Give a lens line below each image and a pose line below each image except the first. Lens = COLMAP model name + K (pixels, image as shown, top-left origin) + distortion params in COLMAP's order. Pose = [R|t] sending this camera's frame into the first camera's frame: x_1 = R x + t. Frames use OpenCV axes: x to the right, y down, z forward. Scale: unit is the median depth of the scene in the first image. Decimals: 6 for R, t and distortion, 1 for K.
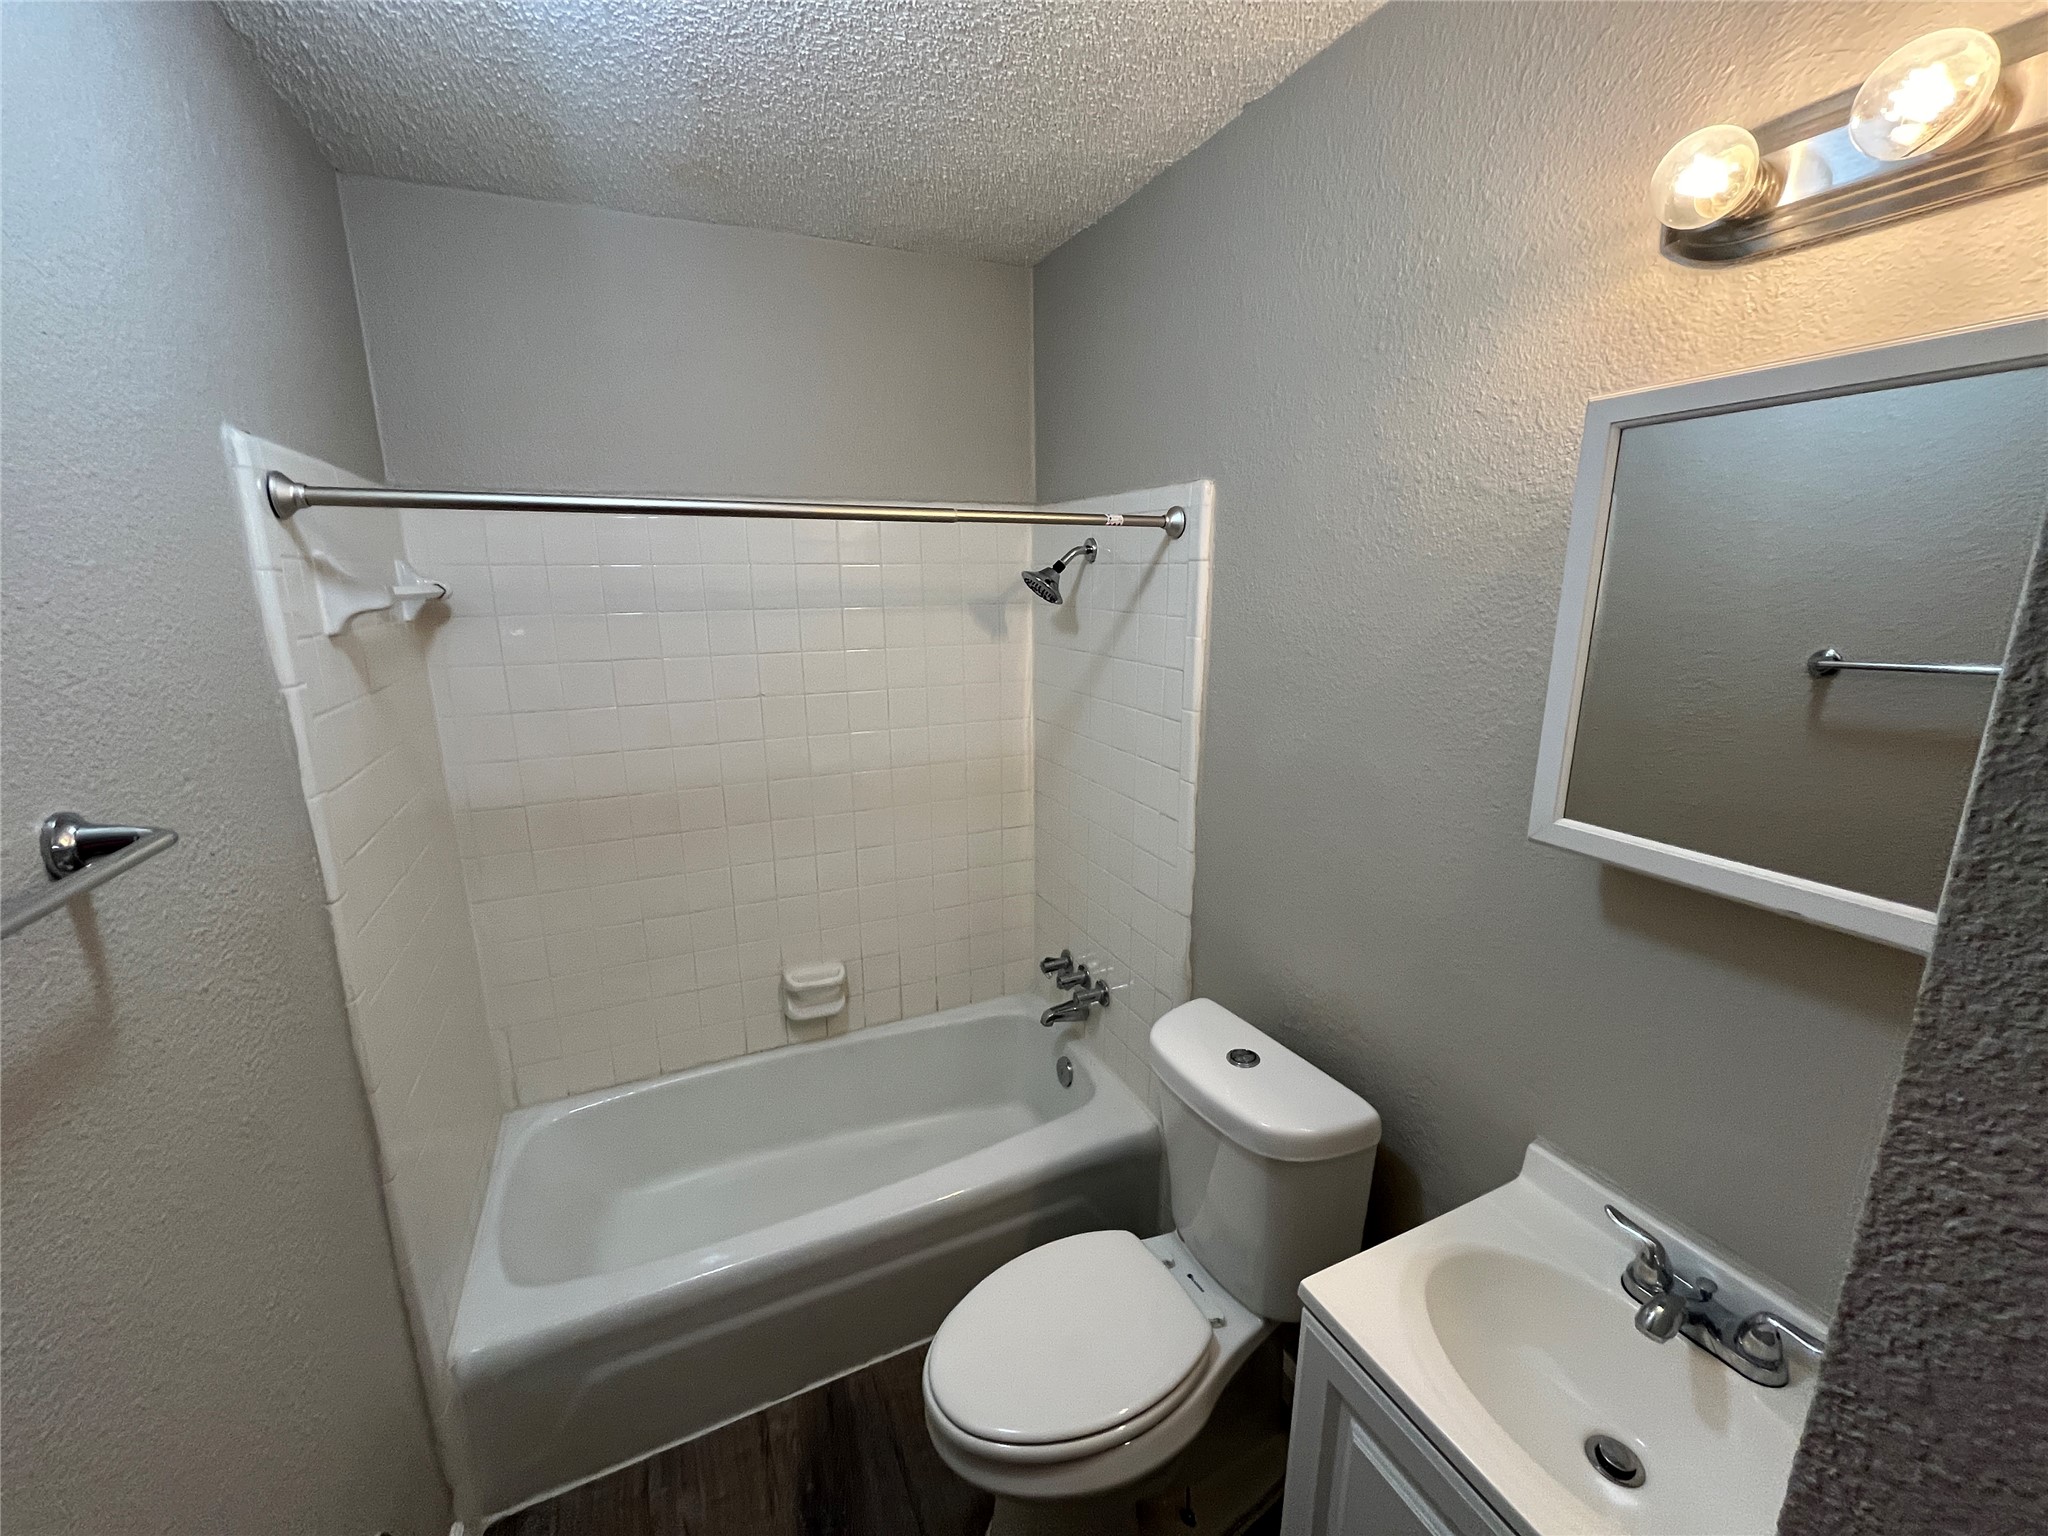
lens RADIAL K [[832.0, 0, 1025.1], [0, 832.0, 770.2], [0, 0, 1]] dist [-0.000544, -0.000166]
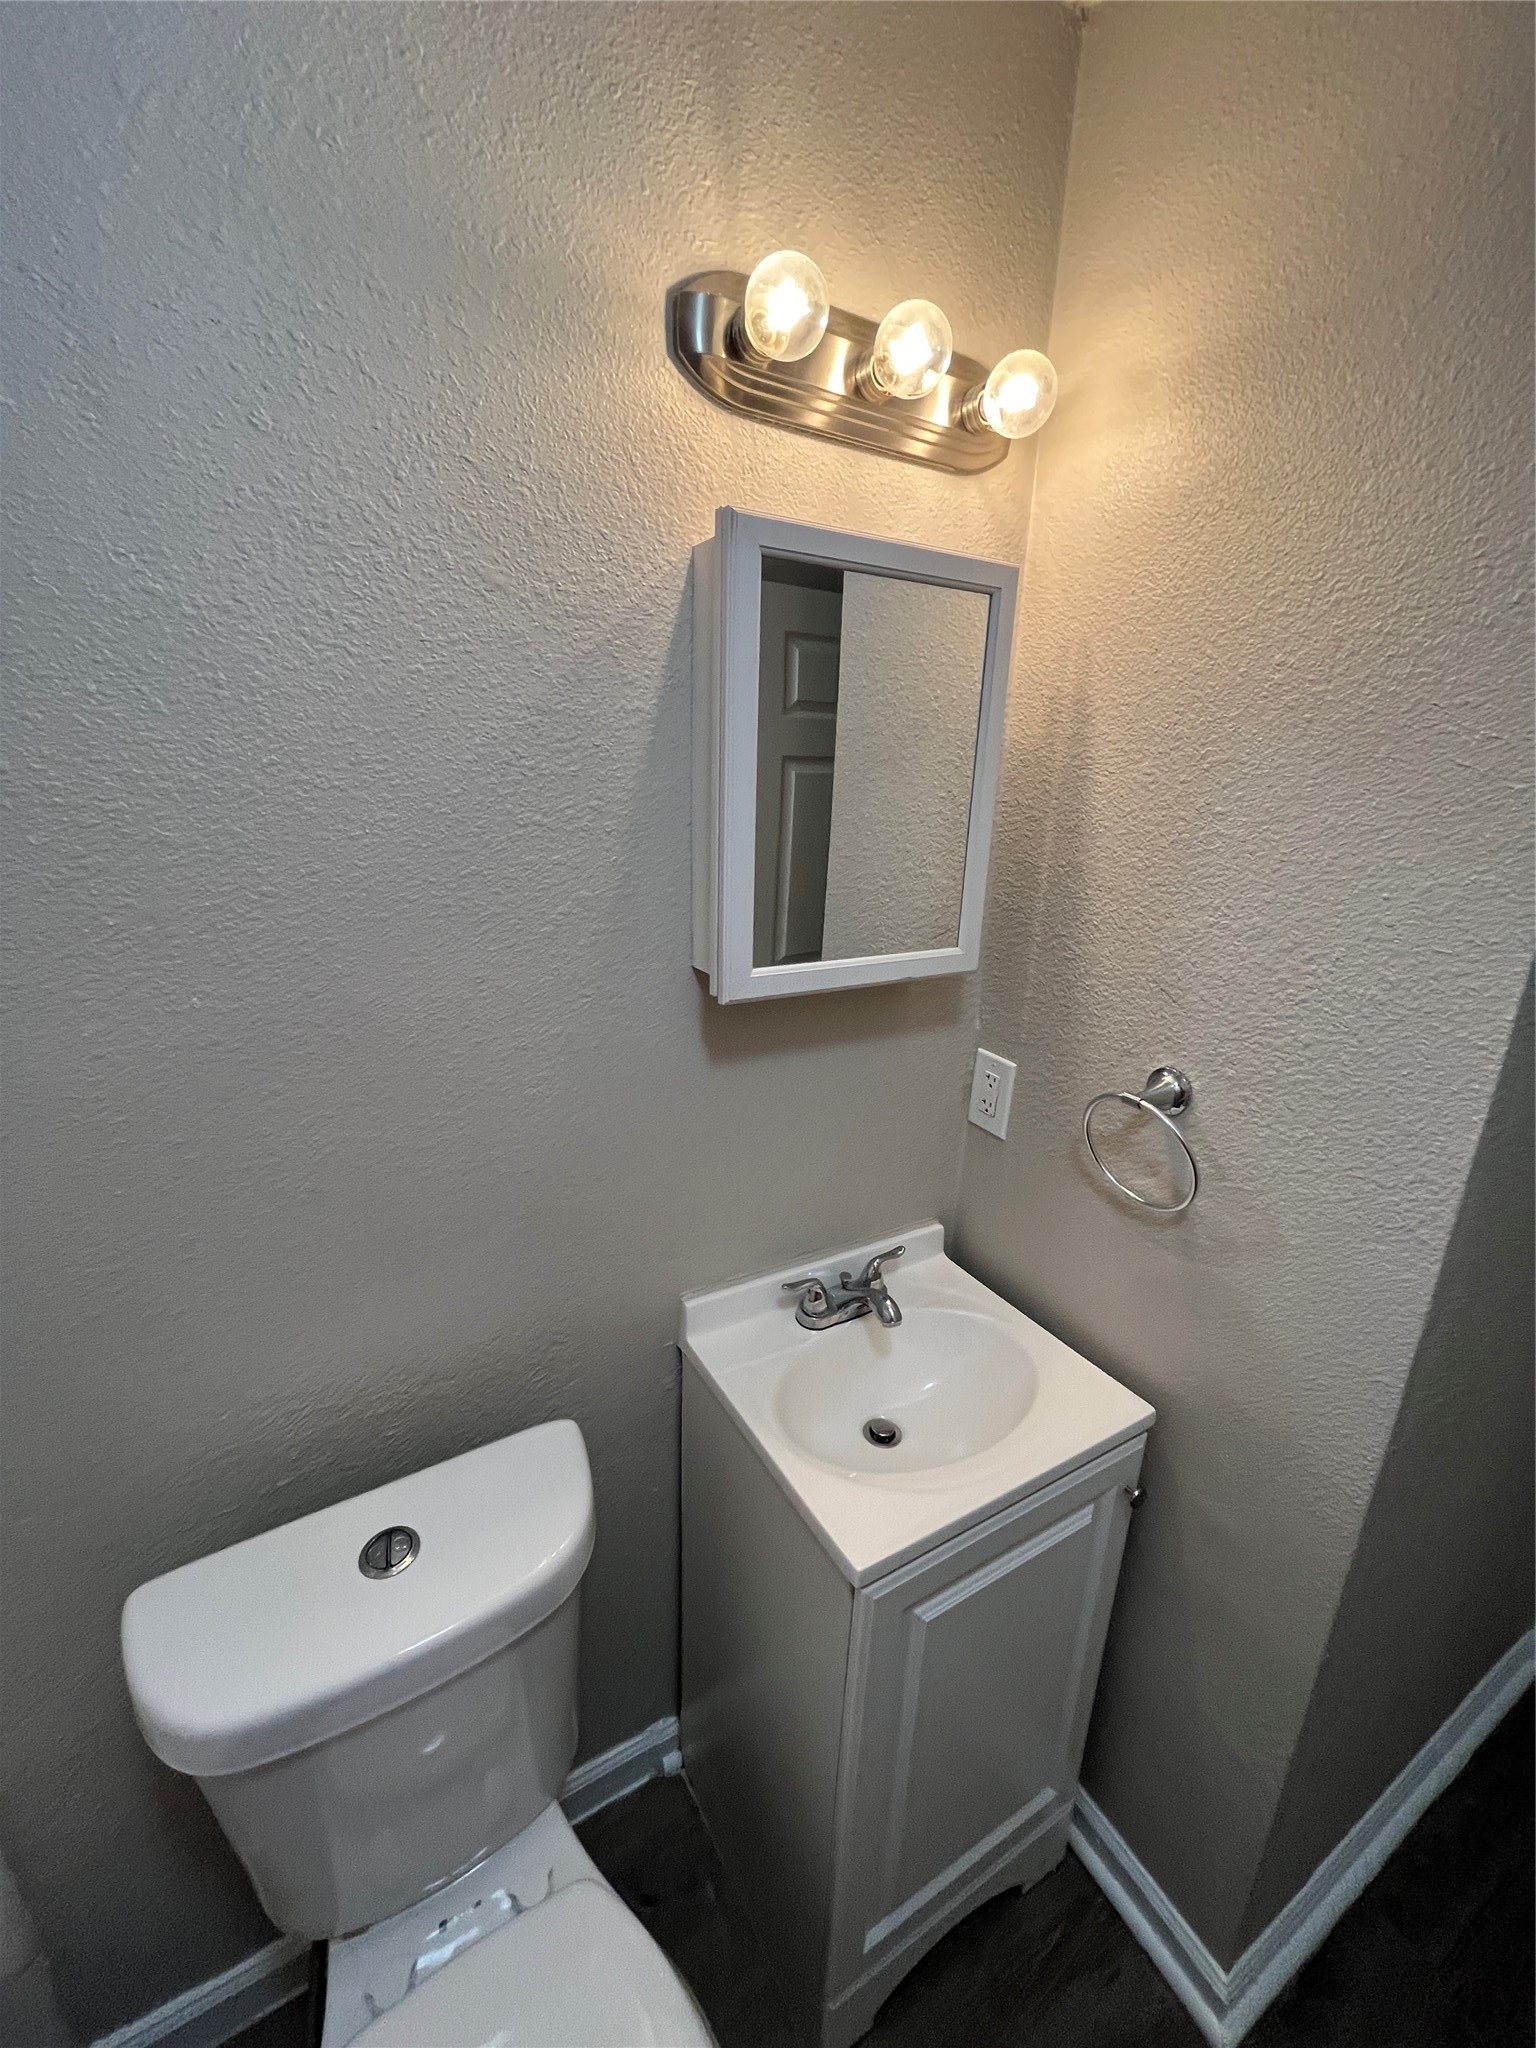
lens RADIAL K [[832.0, 0, 770.9], [0, 832.0, 1027.5], [0, 0, 1]] dist [-0.000544, -0.000166]
pose [[-0.094139, -0.281621, 0.954897, -0.289656], [0.204846, 0.933153, 0.295403, -0.149337], [-0.974257, 0.223416, -0.030157, 0.925694]]
